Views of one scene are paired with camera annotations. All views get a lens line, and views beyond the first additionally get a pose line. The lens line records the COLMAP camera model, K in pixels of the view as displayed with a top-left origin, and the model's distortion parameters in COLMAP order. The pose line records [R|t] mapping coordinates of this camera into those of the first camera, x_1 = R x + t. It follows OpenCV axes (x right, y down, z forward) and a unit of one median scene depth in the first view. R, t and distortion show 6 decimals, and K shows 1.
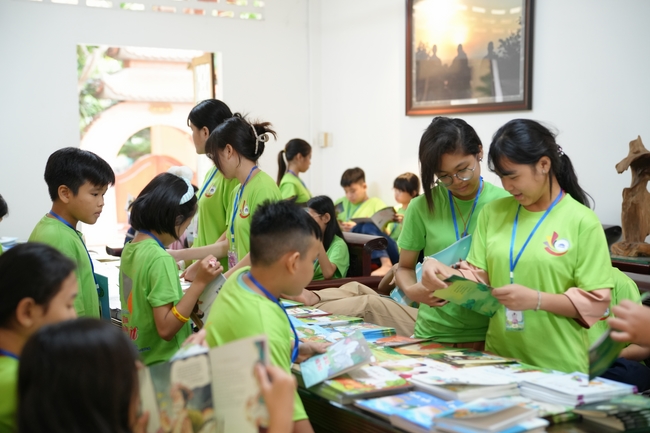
lens RADIAL K [[1061.5, 0, 325.0], [0, 1061.5, 216.5], [0, 0, 1]] dist [0.337081, 0.085051]
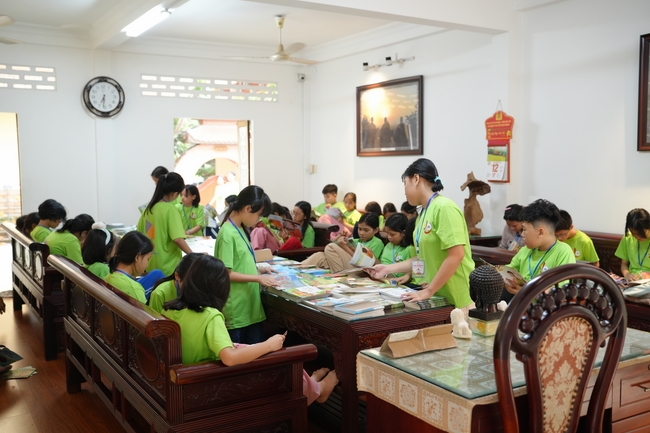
lens RADIAL K [[676.4, 0, 325.0], [0, 676.4, 216.5], [0, 0, 1]] dist [-0.004127, -0.002815]
pose [[0.999997, 0.001499, -0.002114, 0.026186], [-0.001486, 0.999981, 0.005974, -0.001395], [0.002122, -0.005971, 0.999980, -0.122860]]
